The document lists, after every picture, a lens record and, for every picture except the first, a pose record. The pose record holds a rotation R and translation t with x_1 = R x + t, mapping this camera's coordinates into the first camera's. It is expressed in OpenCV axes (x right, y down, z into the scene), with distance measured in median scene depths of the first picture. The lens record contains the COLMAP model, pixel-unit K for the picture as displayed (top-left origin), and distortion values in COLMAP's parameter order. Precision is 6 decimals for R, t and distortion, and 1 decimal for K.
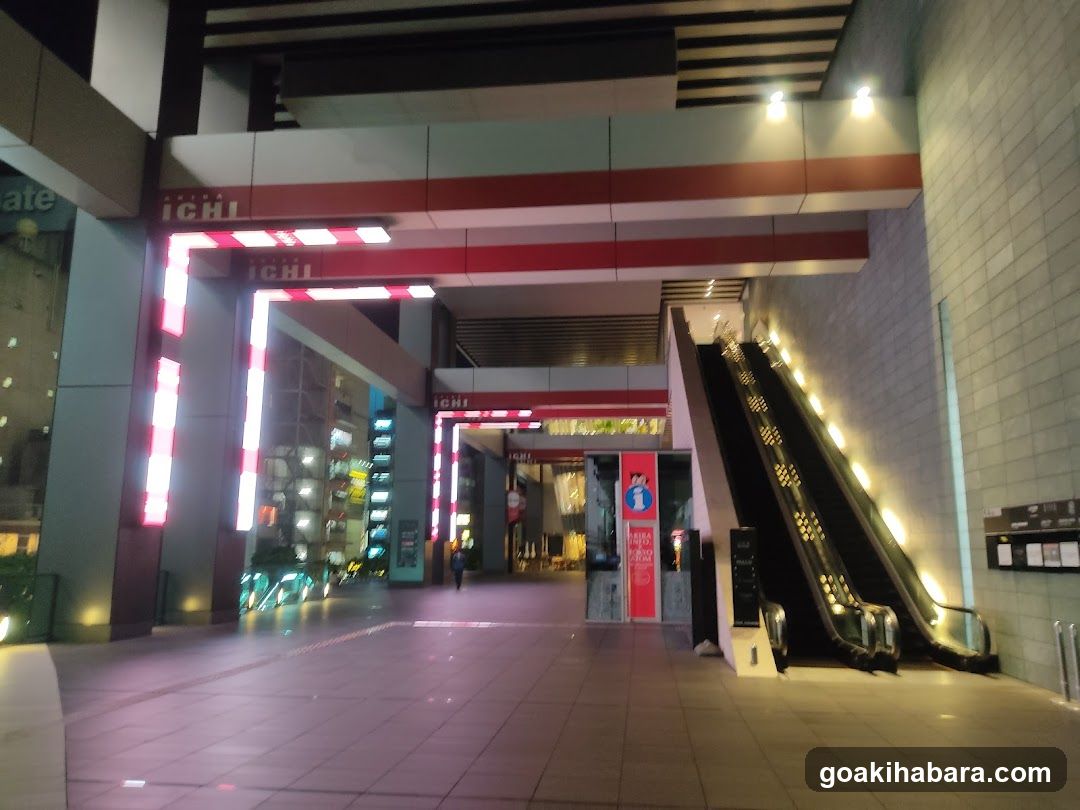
lens RADIAL K [[806.9, 0, 542.5], [0, 806.9, 406.0], [0, 0, 1]] dist [0.053580, -0.002636]
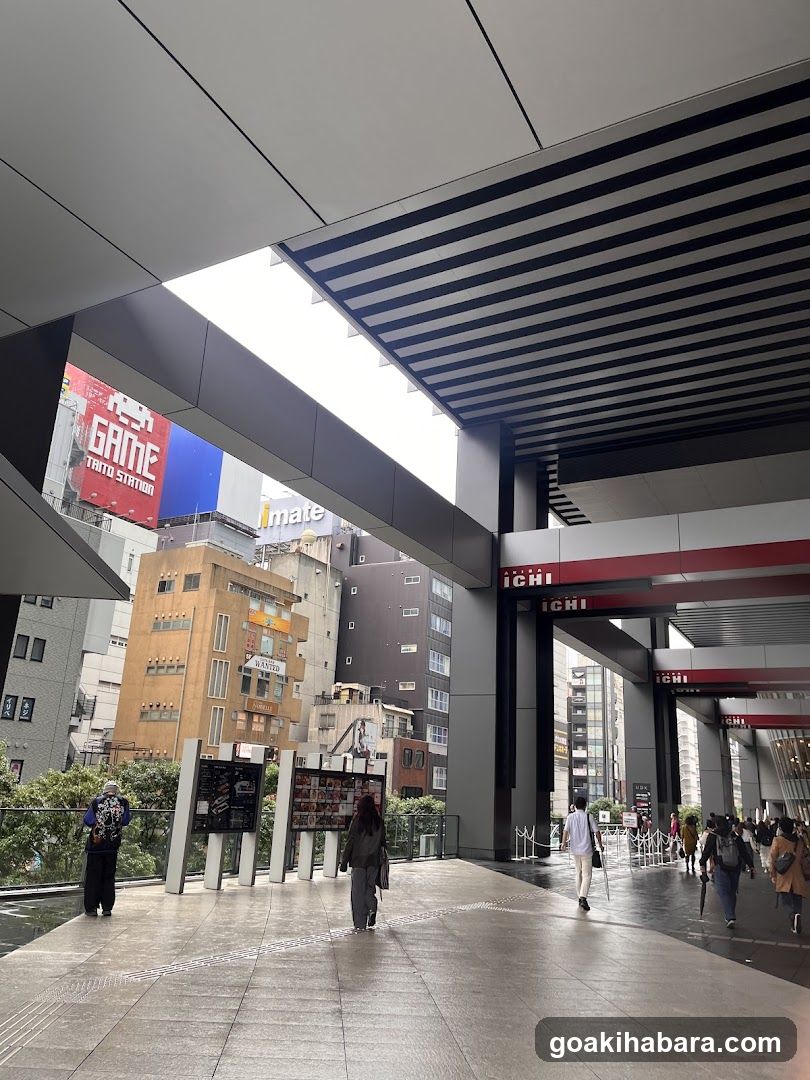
lens RADIAL K [[806.9, 0, 403.1], [0, 806.9, 538.8], [0, 0, 1]] dist [0.053580, -0.002636]
pose [[0.928638, -0.073306, -0.363674, -0.069130], [0.021735, 0.989350, -0.143925, -0.098024], [0.370351, 0.125750, 0.920341, -0.530103]]
